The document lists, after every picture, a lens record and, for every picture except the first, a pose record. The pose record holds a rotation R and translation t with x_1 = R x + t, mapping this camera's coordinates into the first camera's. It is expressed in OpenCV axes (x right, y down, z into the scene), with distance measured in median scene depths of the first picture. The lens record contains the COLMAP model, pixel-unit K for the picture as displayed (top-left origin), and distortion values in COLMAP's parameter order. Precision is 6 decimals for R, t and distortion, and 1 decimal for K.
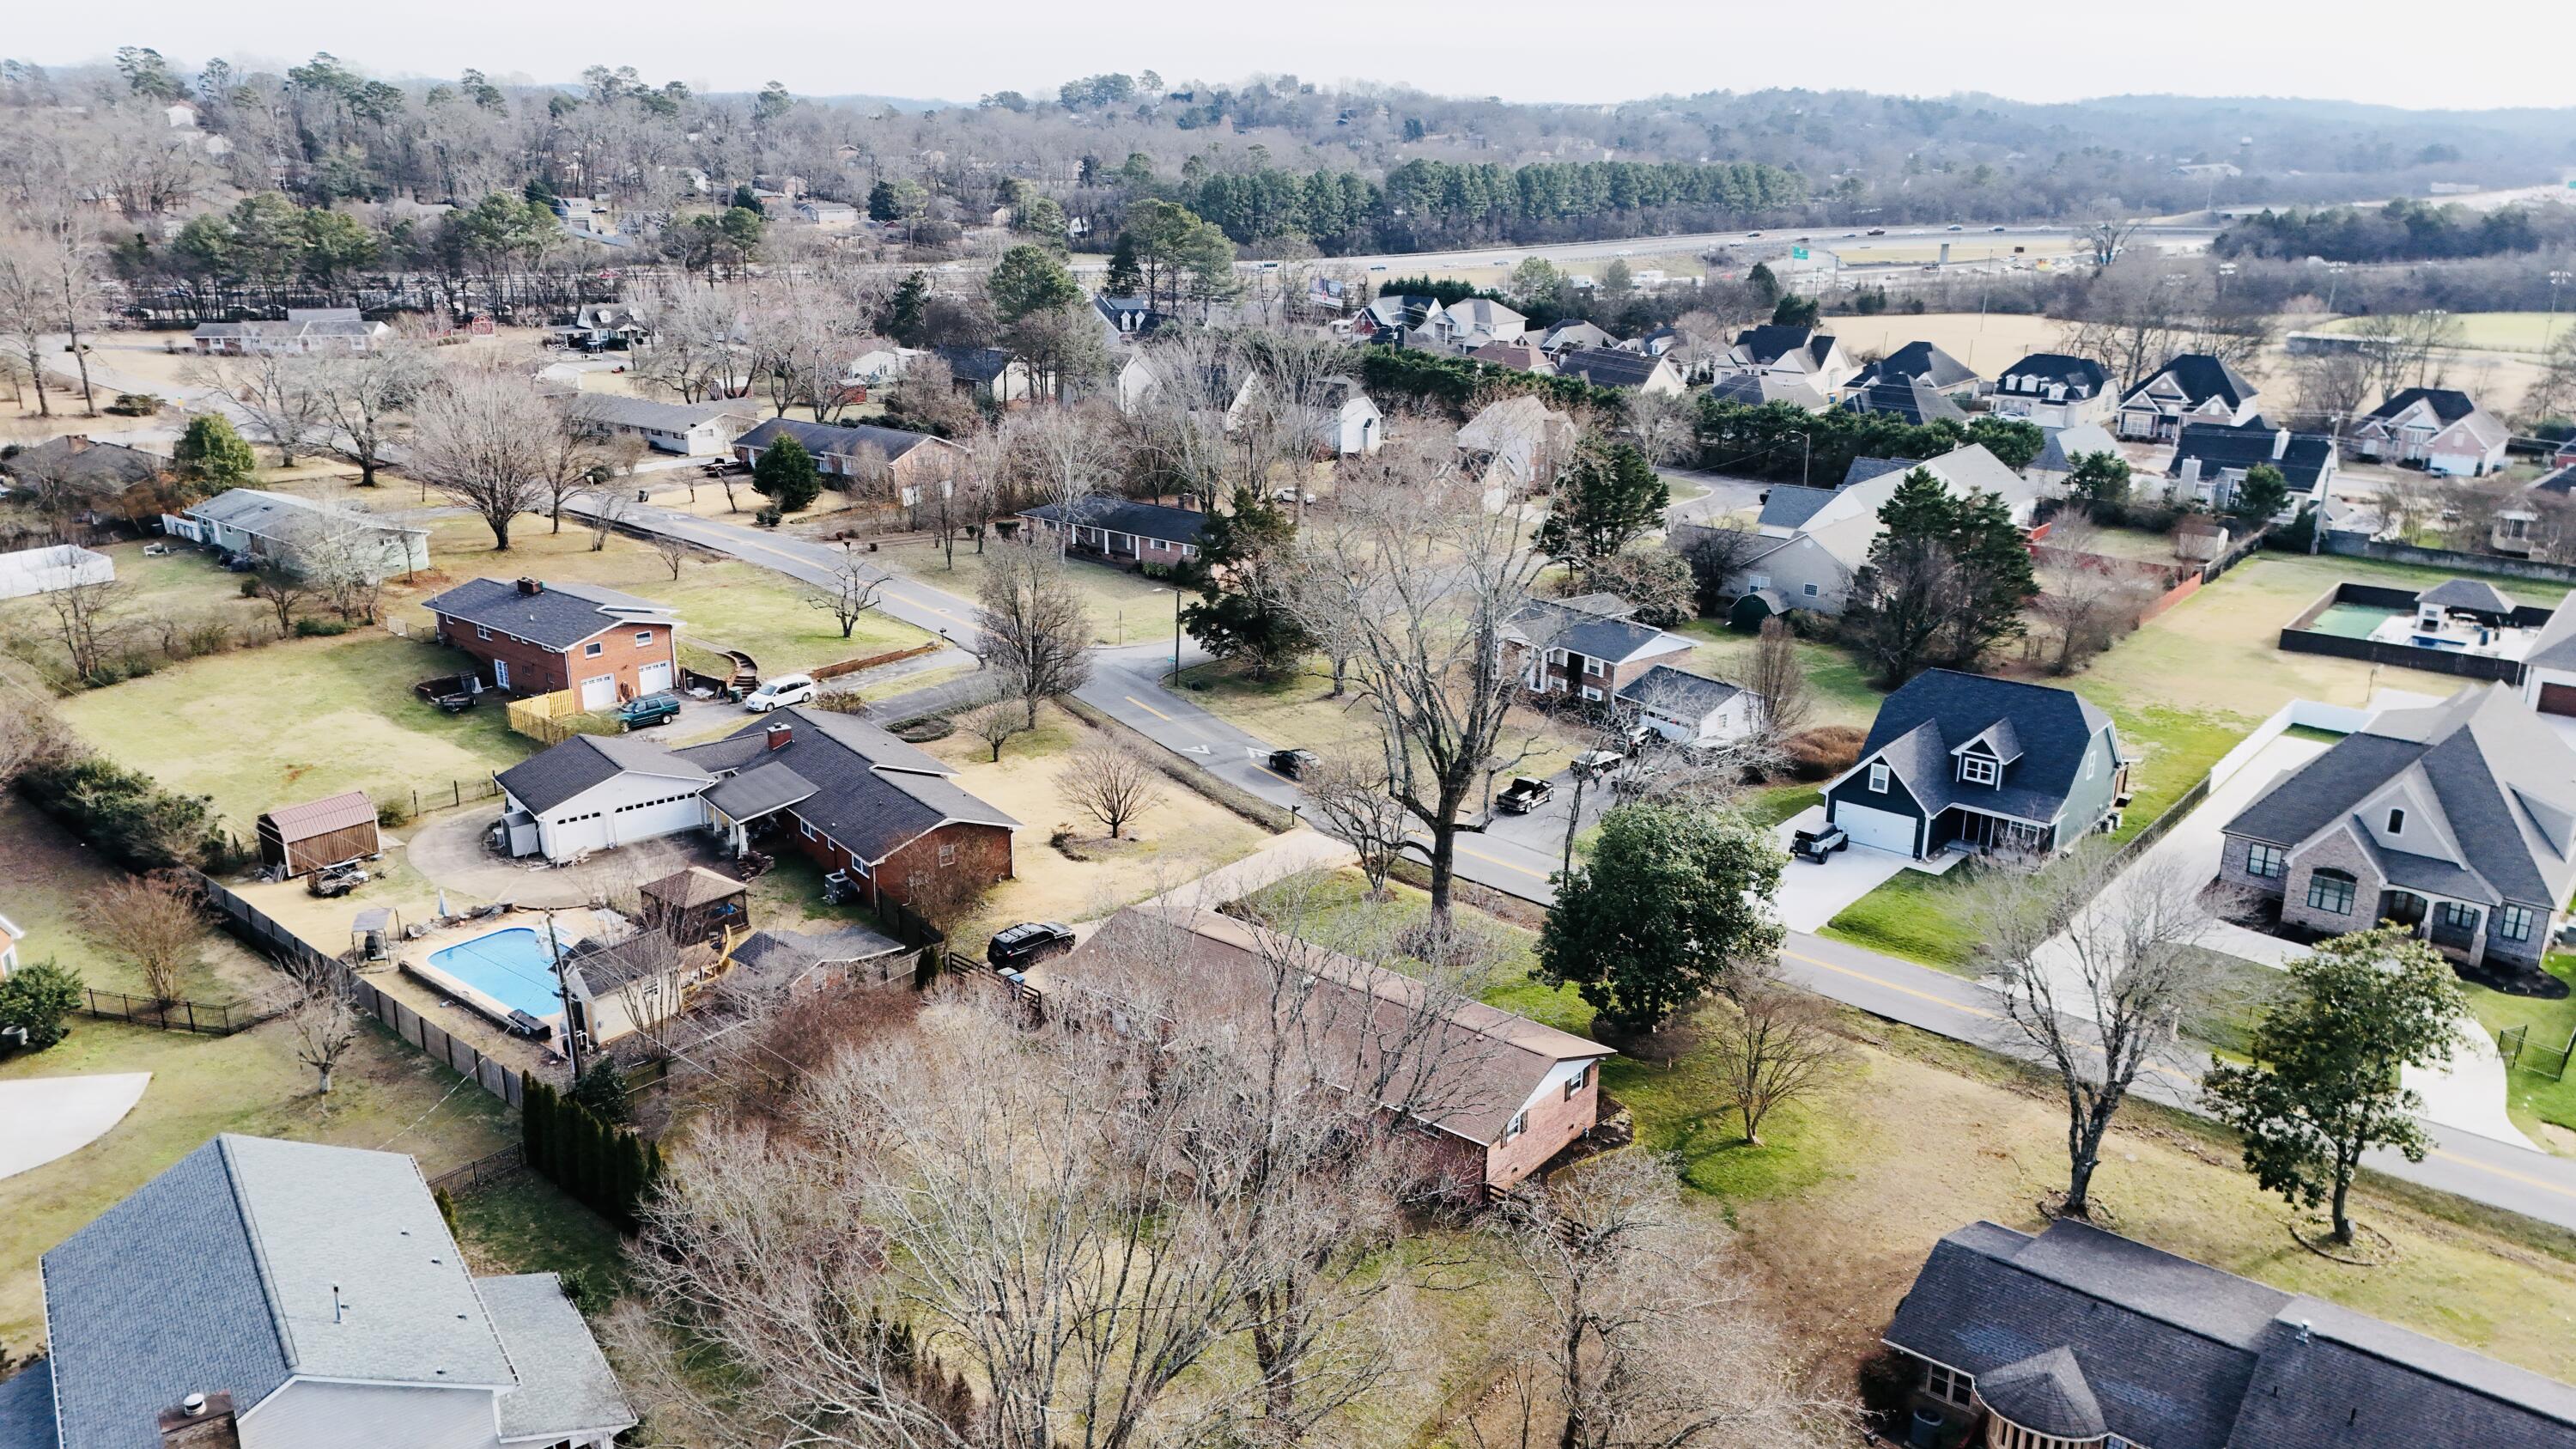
lens RADIAL K [[1817.7, 0, 1288.0], [0, 1817.7, 724.5], [0, 0, 1]] dist [0.033502, -0.051987]
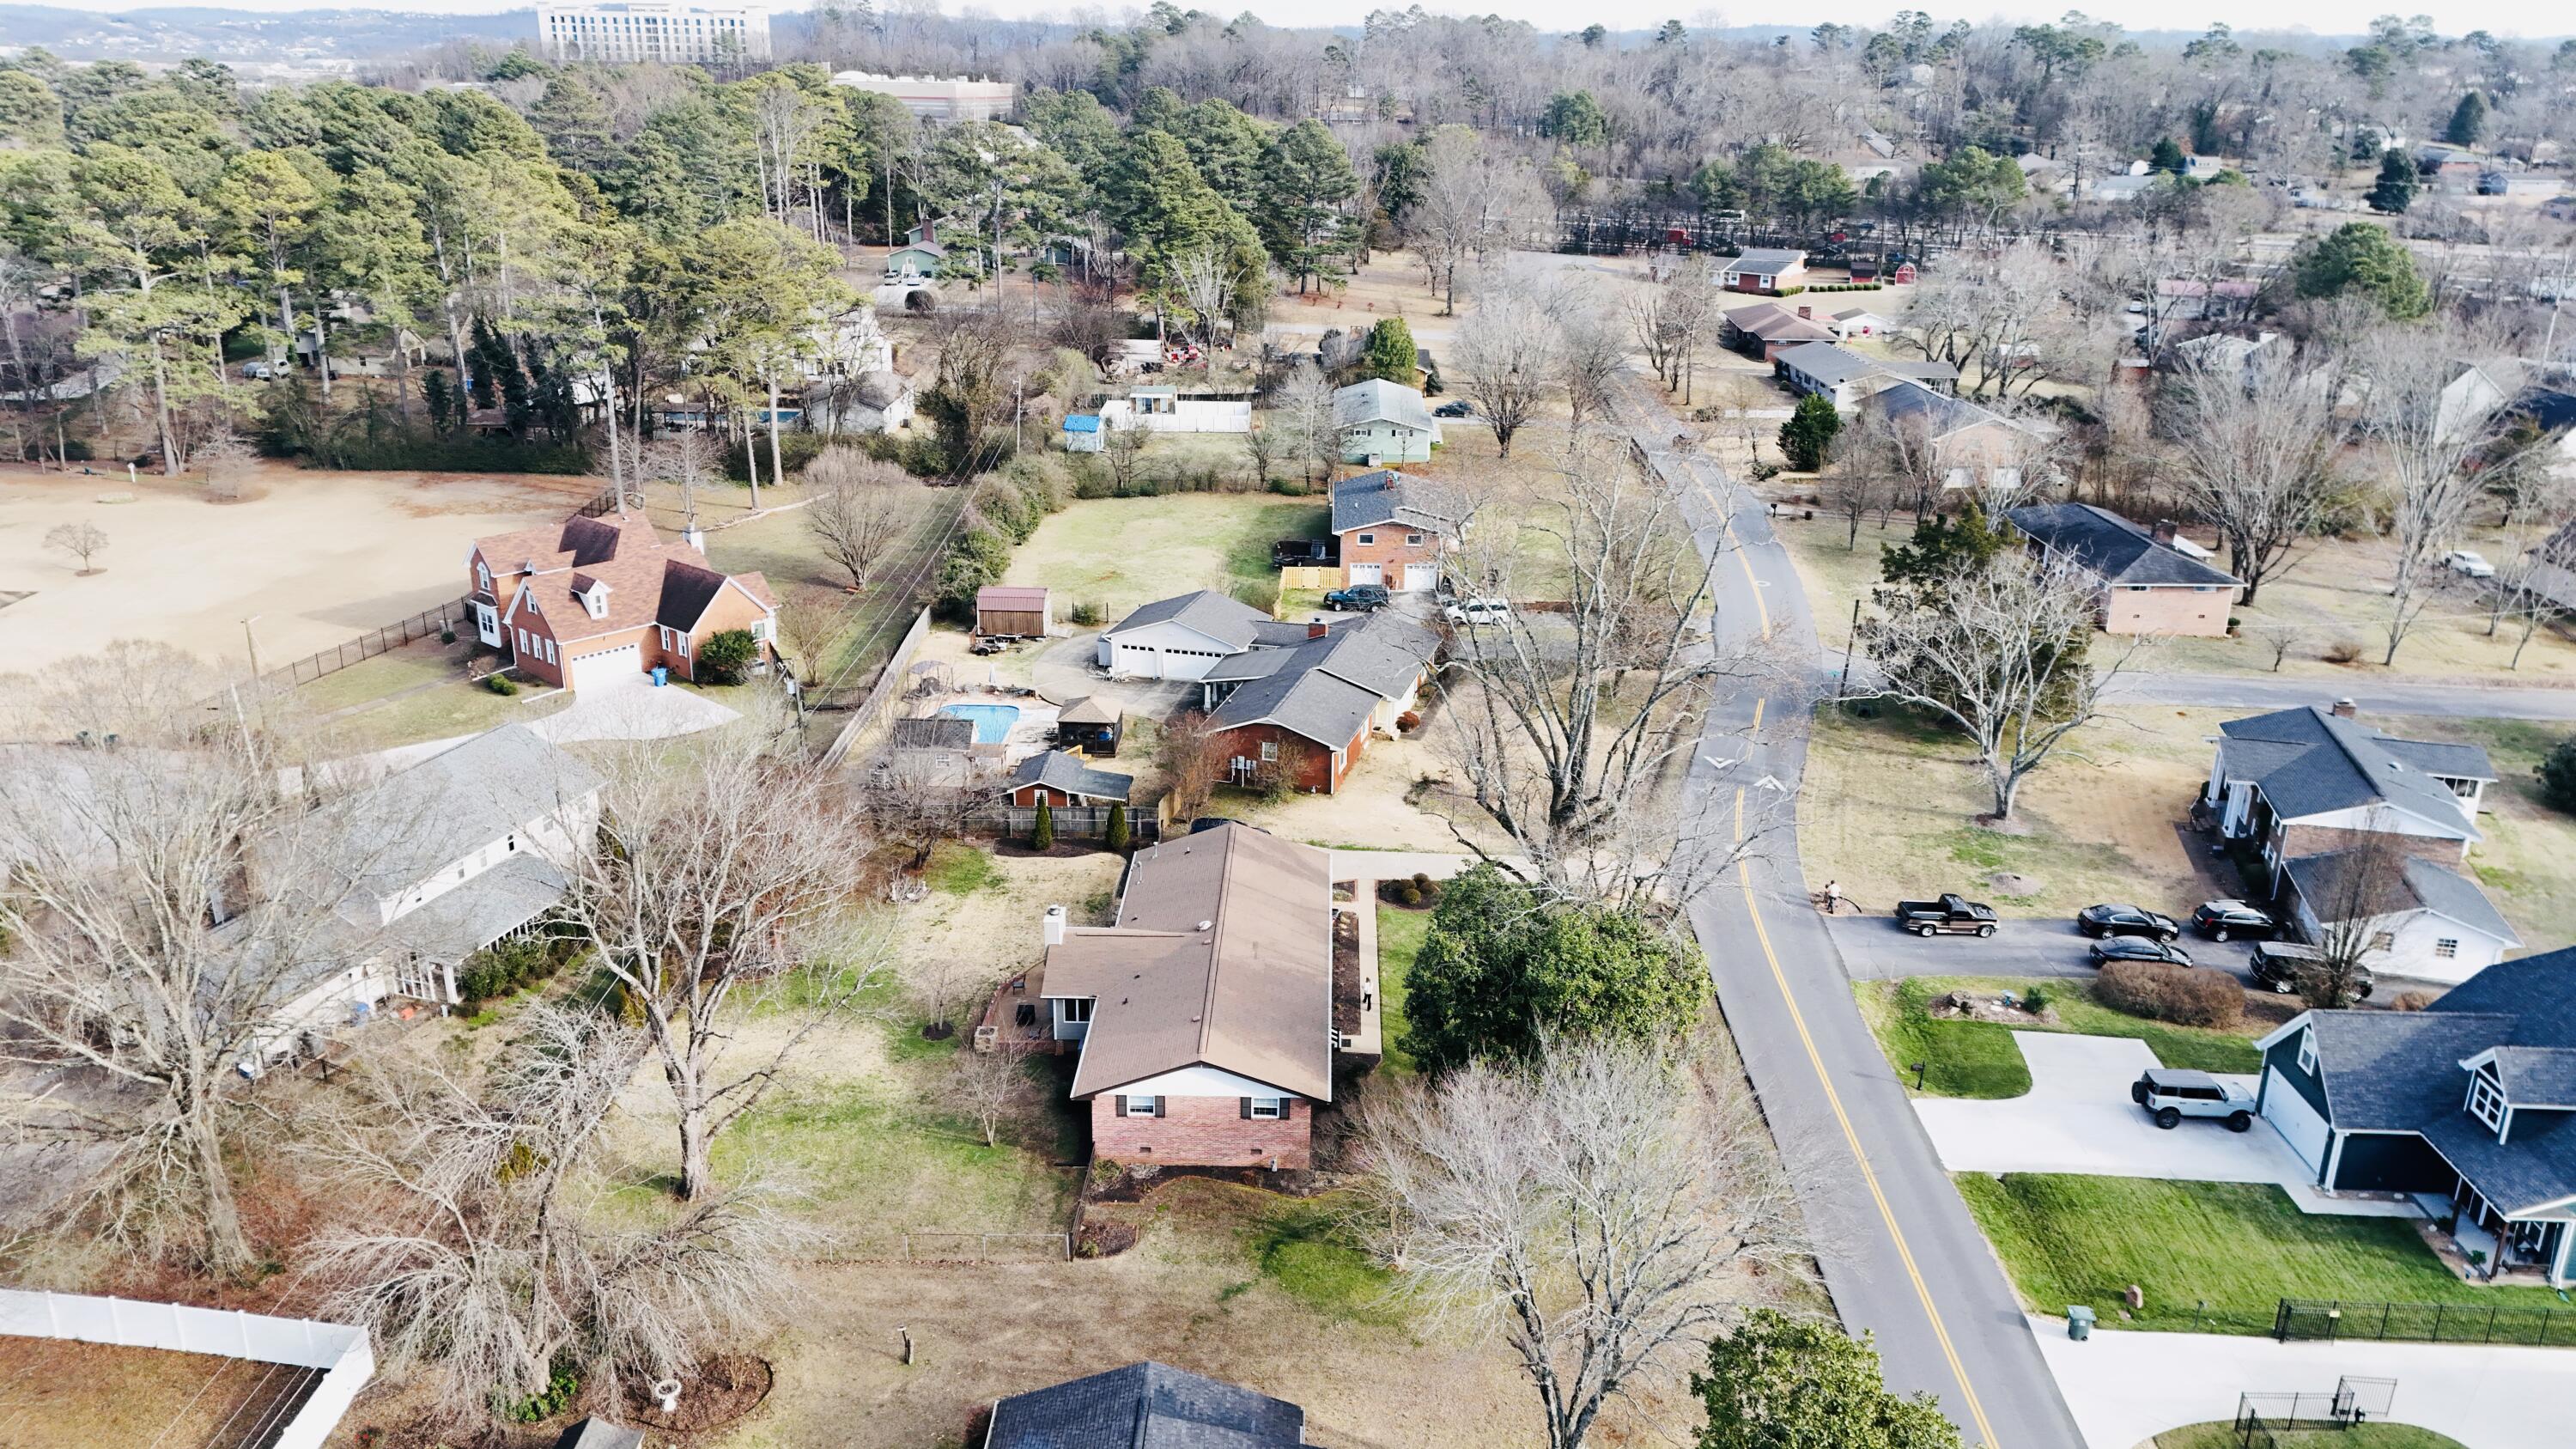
lens RADIAL K [[1817.7, 0, 1288.0], [0, 1817.7, 724.5], [0, 0, 1]] dist [0.033502, -0.051987]
pose [[0.610494, 0.261743, -0.747521, 0.562961], [-0.245834, 0.959821, 0.135309, -0.084363], [0.752903, 0.101161, 0.650311, 0.263359]]
